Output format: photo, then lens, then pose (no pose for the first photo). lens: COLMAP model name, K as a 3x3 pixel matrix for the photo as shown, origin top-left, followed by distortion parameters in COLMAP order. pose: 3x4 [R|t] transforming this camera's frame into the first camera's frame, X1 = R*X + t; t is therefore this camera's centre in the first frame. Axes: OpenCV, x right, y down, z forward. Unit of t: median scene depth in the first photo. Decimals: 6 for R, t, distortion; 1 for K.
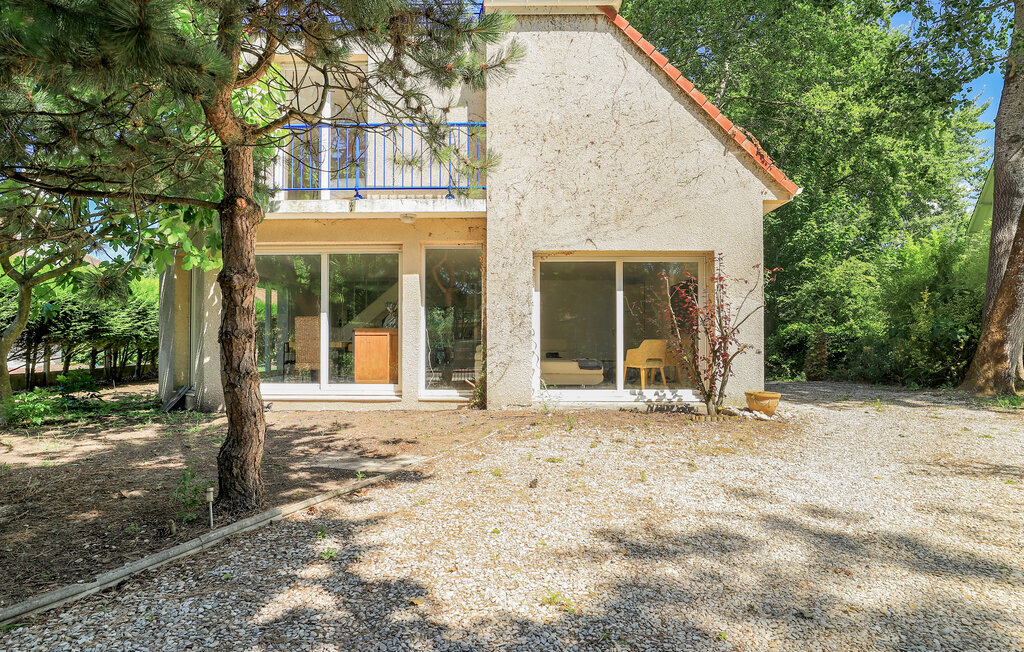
lens RADIAL K [[546.0, 0, 512.0], [0, 546.0, 326.0], [0, 0, 1]] dist [-0.001081, -0.000291]
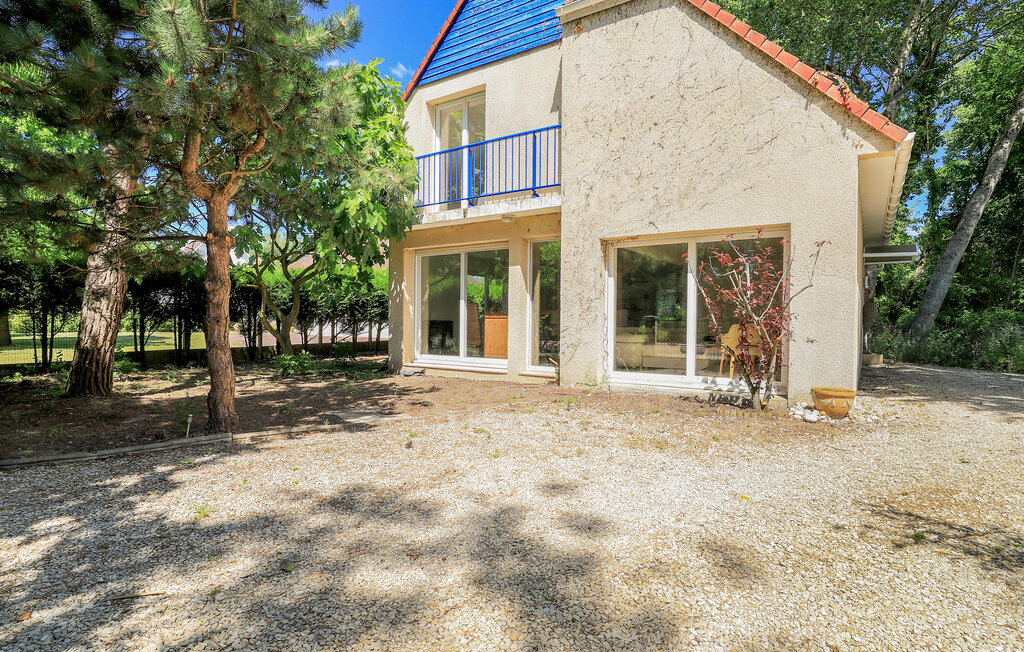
lens RADIAL K [[497.7, 0, 512.3], [0, 497.7, 319.3], [0, 0, 1]] dist [-0.004299, -0.000585]
pose [[0.859410, 0.006170, -0.511249, 0.383591], [0.004938, 0.999780, 0.020366, -0.002852], [0.511263, -0.020027, 0.859191, 0.089719]]
